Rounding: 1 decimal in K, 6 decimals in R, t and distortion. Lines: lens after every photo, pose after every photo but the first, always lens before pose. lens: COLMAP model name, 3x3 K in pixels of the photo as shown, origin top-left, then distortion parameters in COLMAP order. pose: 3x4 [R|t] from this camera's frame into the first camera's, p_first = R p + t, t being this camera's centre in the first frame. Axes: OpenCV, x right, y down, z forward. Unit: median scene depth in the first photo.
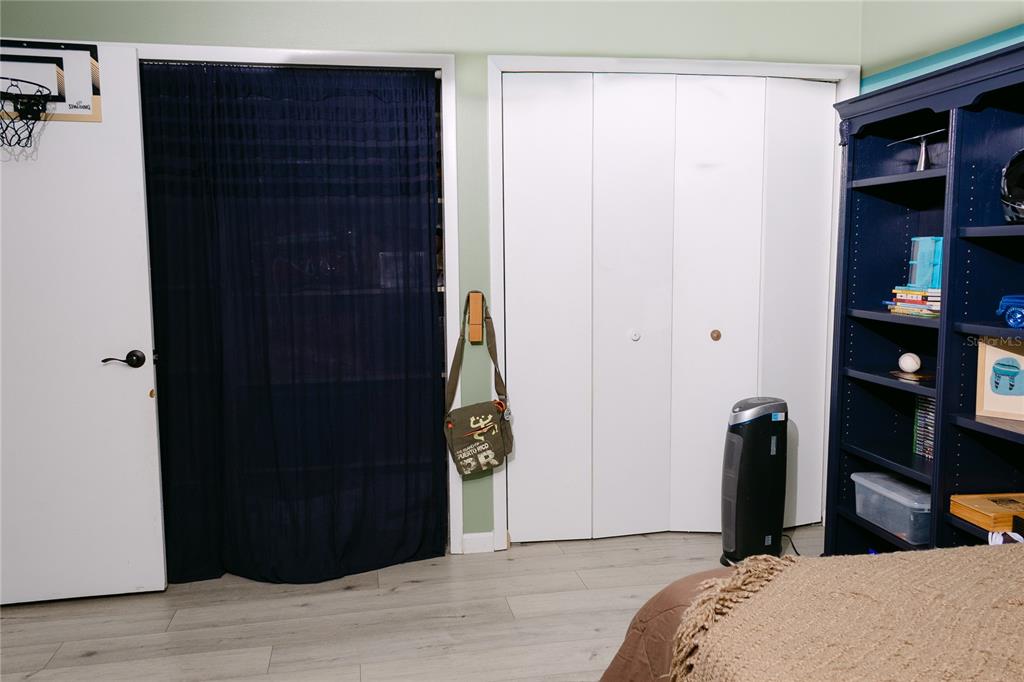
lens RADIAL K [[832.5, 0, 494.4], [0, 832.5, 362.3], [0, 0, 1]] dist [0.023223, -0.005484]
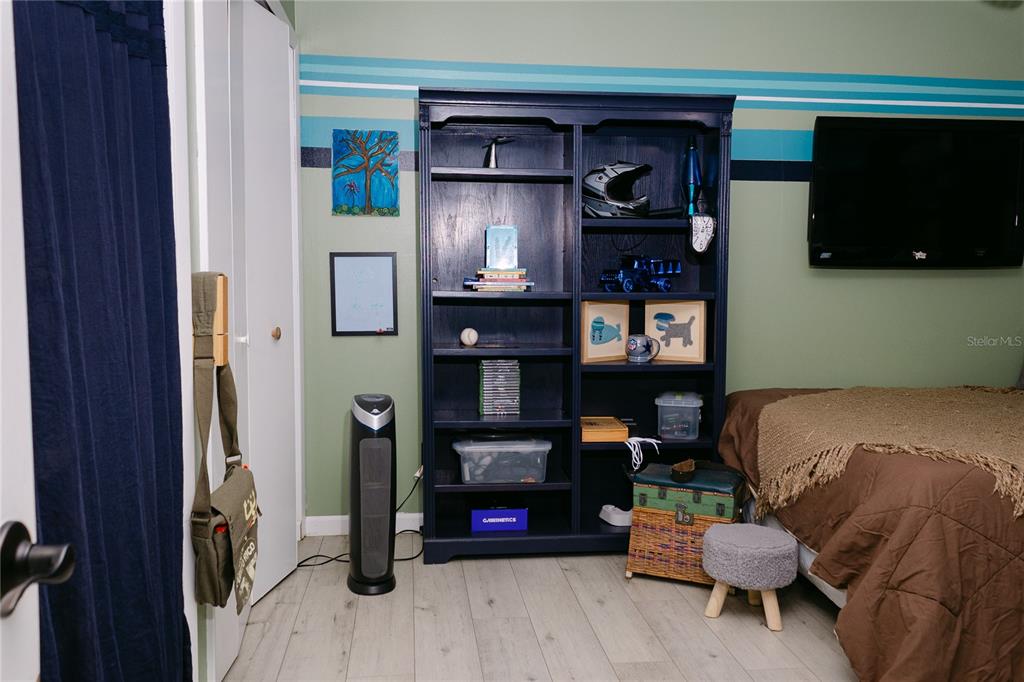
lens RADIAL K [[832.5, 0, 494.4], [0, 832.5, 362.3], [0, 0, 1]] dist [0.023223, -0.005484]
pose [[0.059870, -0.098338, 0.993351, -0.648183], [0.126230, 0.987893, 0.090190, -0.065220], [-0.990193, 0.119991, 0.071558, 0.931285]]
